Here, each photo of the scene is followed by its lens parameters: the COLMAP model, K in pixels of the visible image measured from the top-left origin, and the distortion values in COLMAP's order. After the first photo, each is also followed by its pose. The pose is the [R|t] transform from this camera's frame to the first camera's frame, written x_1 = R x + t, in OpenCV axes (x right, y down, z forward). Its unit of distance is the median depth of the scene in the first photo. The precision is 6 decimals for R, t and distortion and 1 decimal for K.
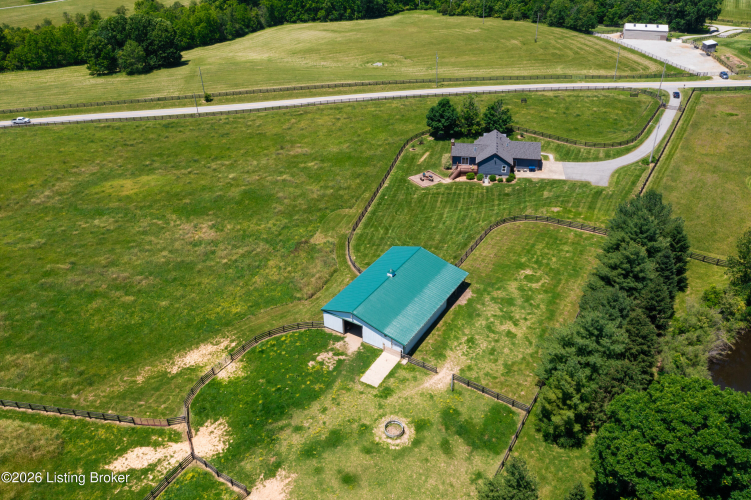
lens RADIAL K [[596.9, 0, 375.5], [0, 596.9, 250.0], [0, 0, 1]] dist [-0.018563, 0.006842]
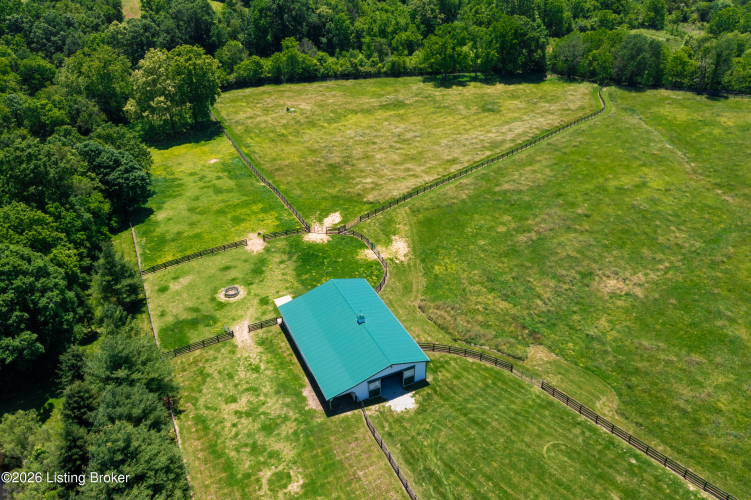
lens RADIAL K [[591.3, 0, 375.5], [0, 591.3, 250.0], [0, 0, 1]] dist [-0.016278, -0.002635]
pose [[-0.548085, 0.467189, -0.693785, 0.380693], [-0.404863, 0.577638, 0.708816, -0.431119], [0.731908, 0.669379, -0.127447, 0.695499]]
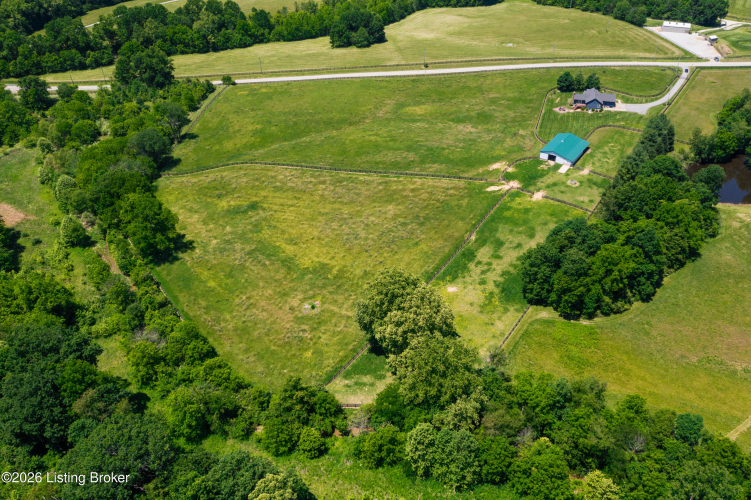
lens RADIAL K [[596.9, 0, 375.5], [0, 596.9, 250.0], [0, 0, 1]] dist [-0.018563, 0.006842]
pose [[0.998223, 0.035552, -0.047813, -0.449323], [-0.031693, 0.996356, 0.079180, 0.229726], [0.050453, -0.077524, 0.995713, -1.184991]]
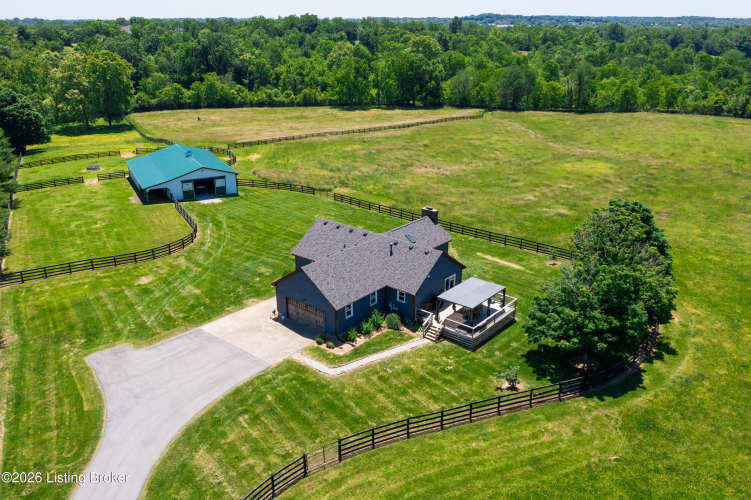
lens RADIAL K [[606.9, 0, 375.5], [0, 606.9, 250.0], [0, 0, 1]] dist [-0.020741, 0.002386]
pose [[-0.502634, 0.322546, -0.802075, 0.509487], [-0.441777, 0.701667, 0.559014, -0.385339], [0.743097, 0.635317, -0.210188, 1.038424]]
